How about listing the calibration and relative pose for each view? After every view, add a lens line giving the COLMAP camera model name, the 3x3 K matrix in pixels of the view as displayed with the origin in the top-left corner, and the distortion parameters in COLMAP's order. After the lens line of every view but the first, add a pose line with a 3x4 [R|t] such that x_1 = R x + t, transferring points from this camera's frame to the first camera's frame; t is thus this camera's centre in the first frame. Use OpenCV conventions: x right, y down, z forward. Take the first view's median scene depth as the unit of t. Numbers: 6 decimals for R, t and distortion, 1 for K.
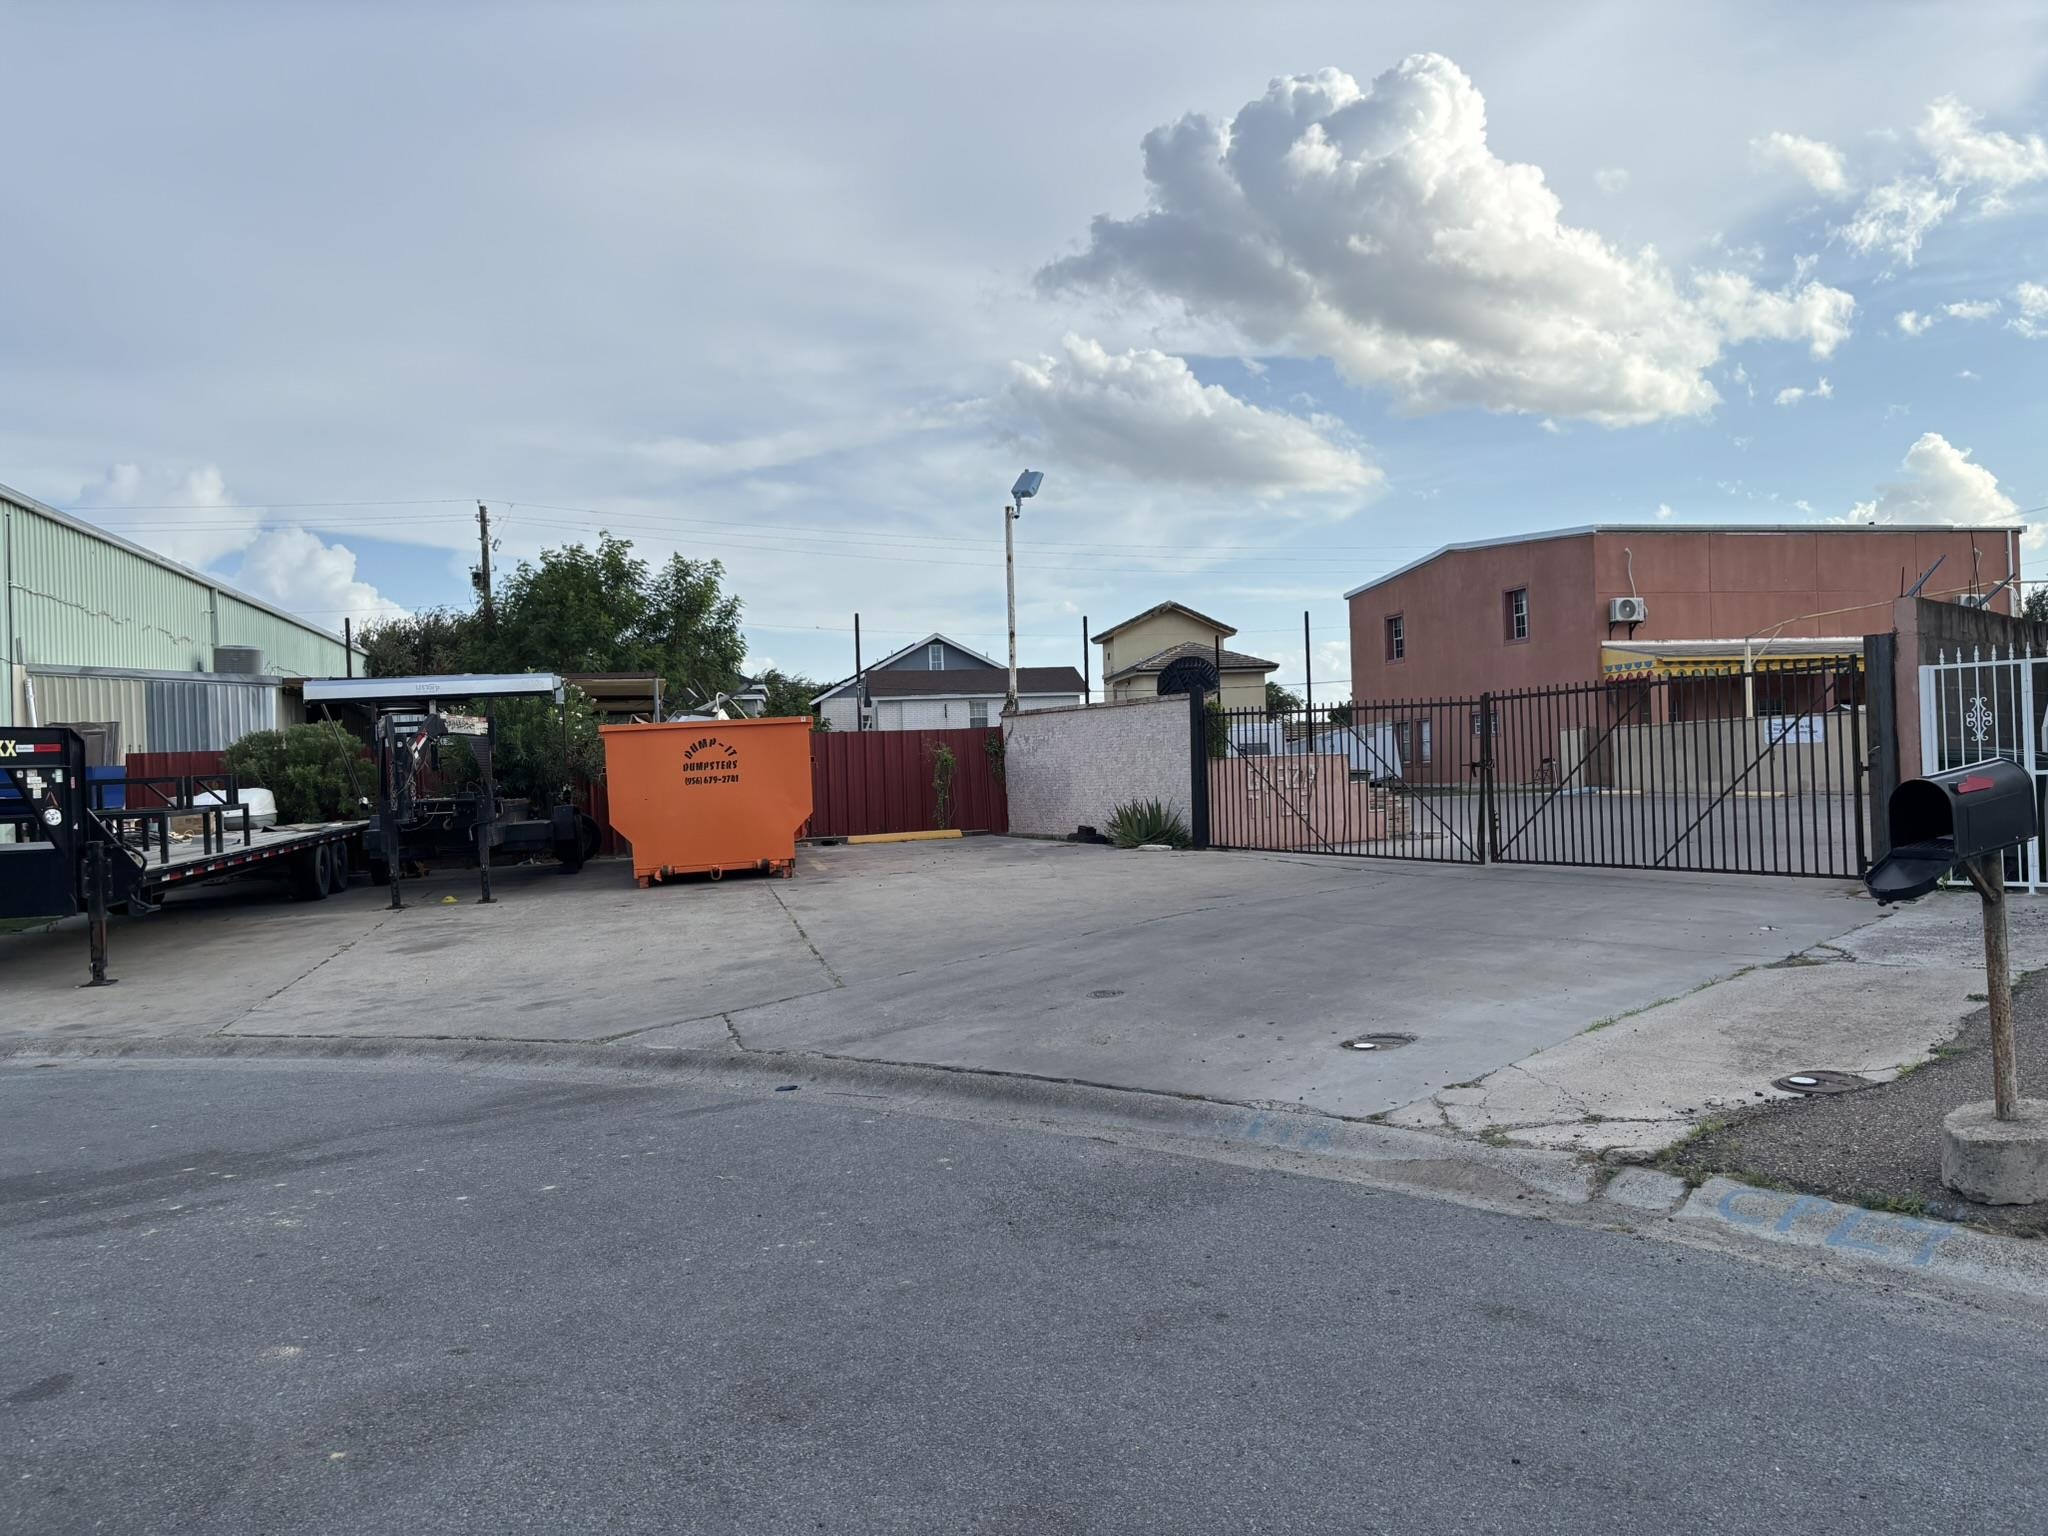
lens RADIAL K [[1536.1, 0, 1025.2], [0, 1536.1, 788.3], [0, 0, 1]] dist [0.013161, 0.003367]
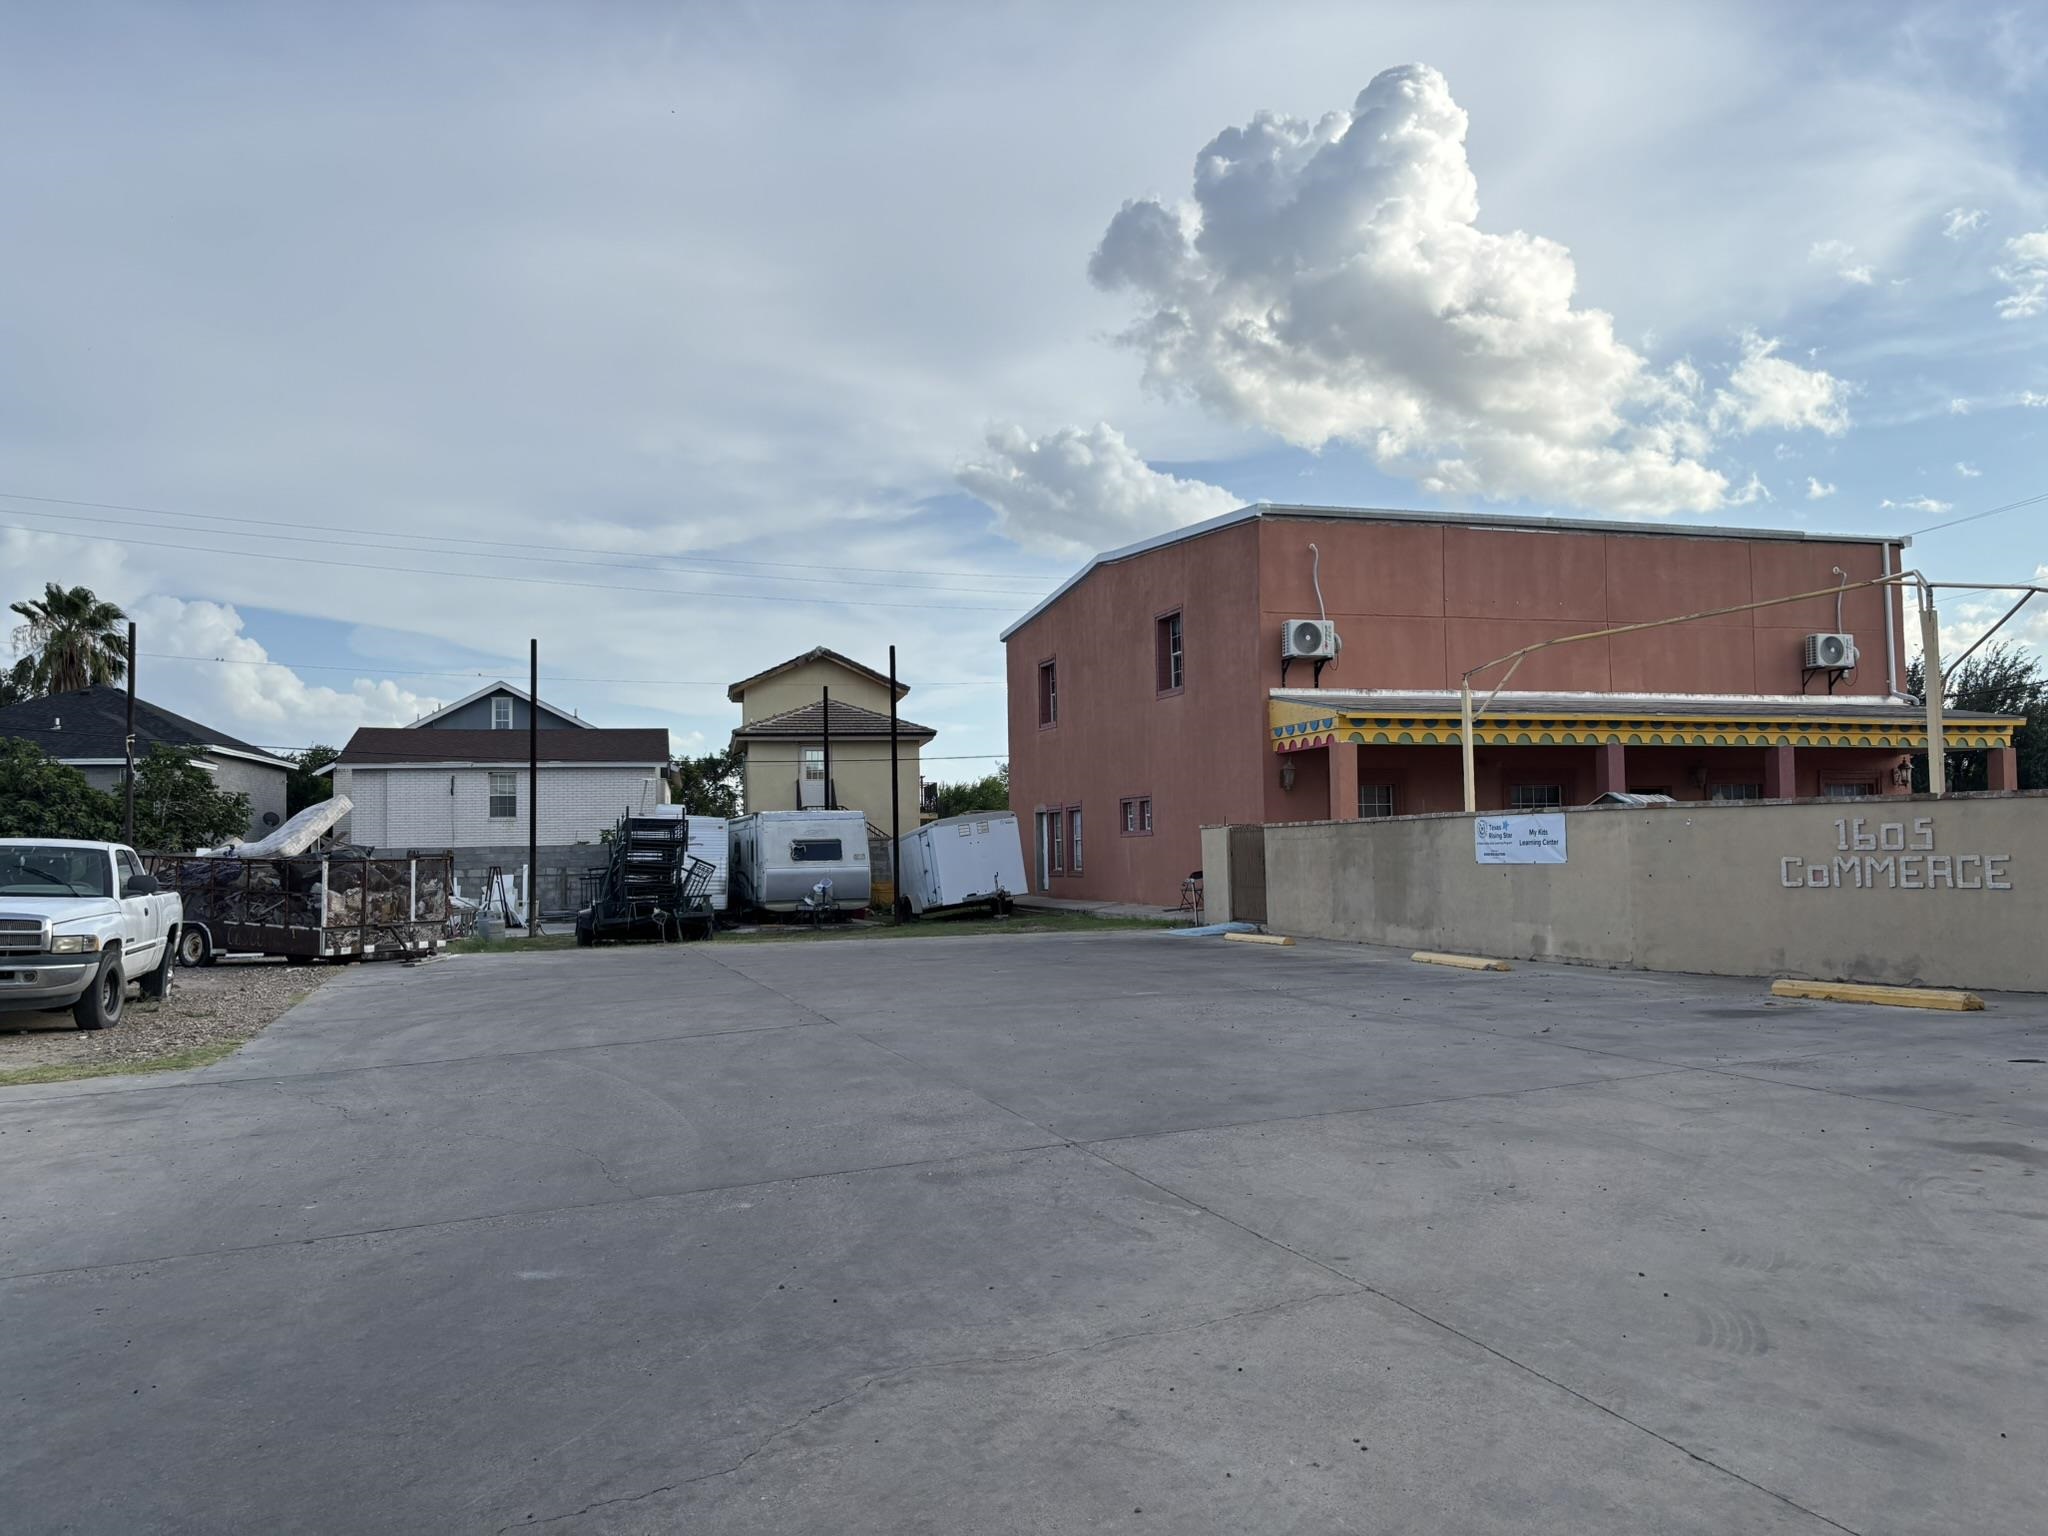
lens RADIAL K [[1518.8, 0, 1024.0], [0, 1518.8, 768.0], [0, 0, 1]] dist [0.003778, 0.001703]
pose [[0.998294, 0.018025, 0.055529, 0.279406], [-0.014143, 0.997481, -0.069516, -0.021816], [-0.056642, 0.068612, 0.996034, 0.454551]]
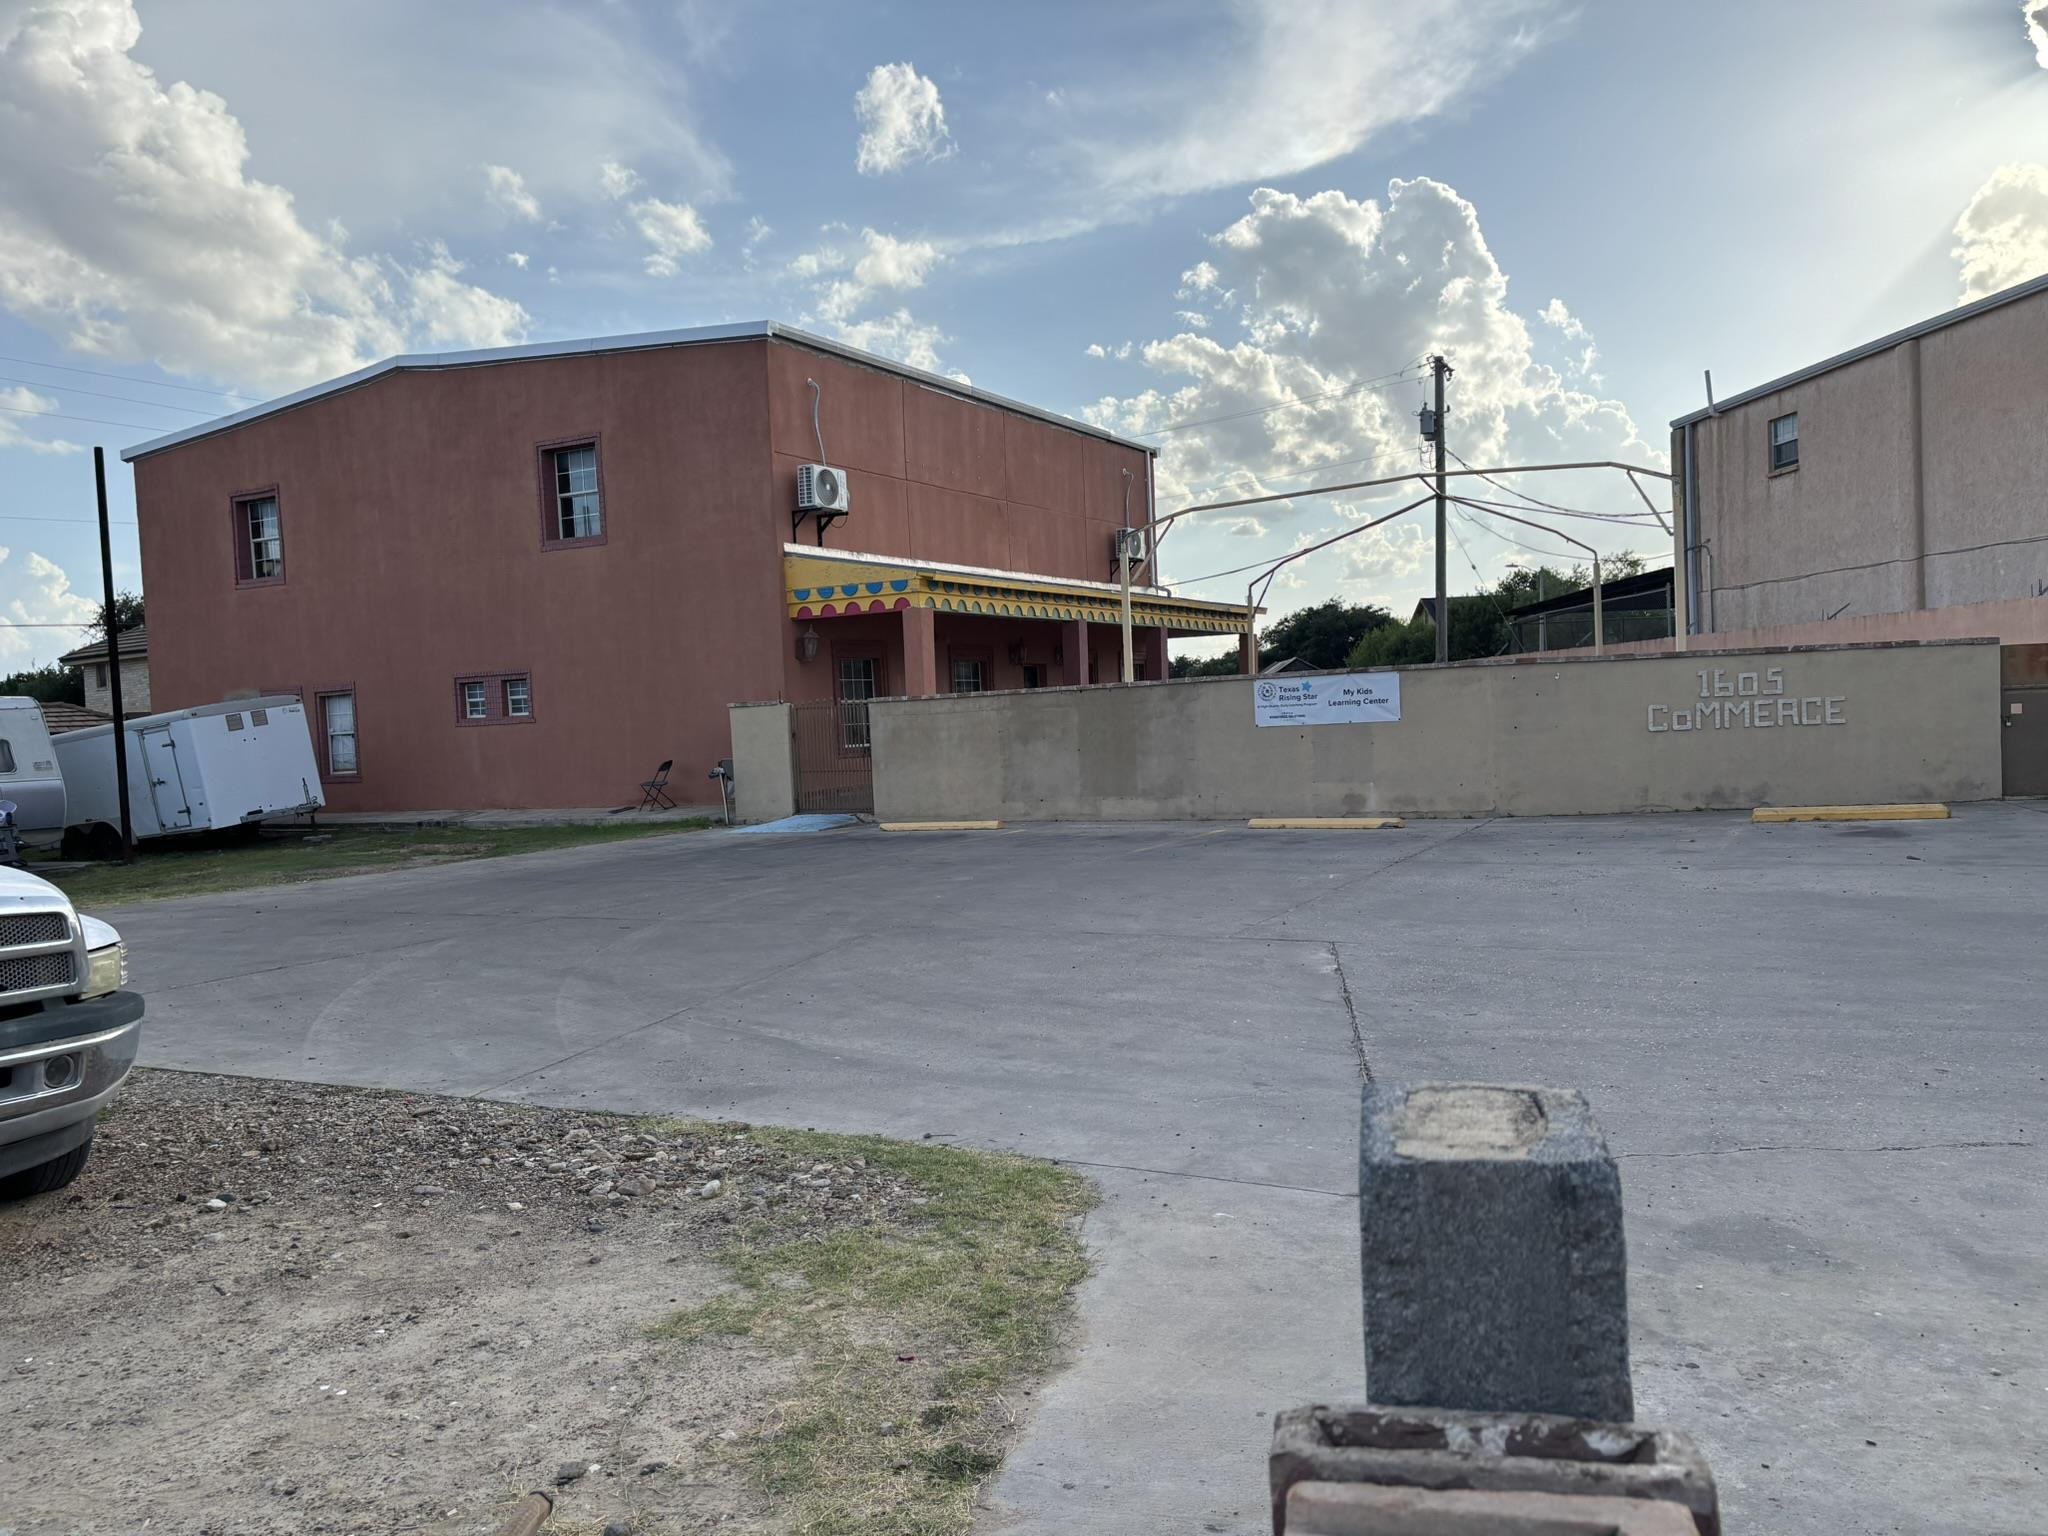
lens RADIAL K [[1523.7, 0, 1024.0], [0, 1523.7, 768.0], [0, 0, 1]] dist [0.081807, -0.086082]
pose [[0.670469, -0.024858, 0.741521, 0.036994], [0.034292, 0.999409, 0.002498, -0.017922], [-0.741144, 0.023753, 0.670925, 0.673631]]
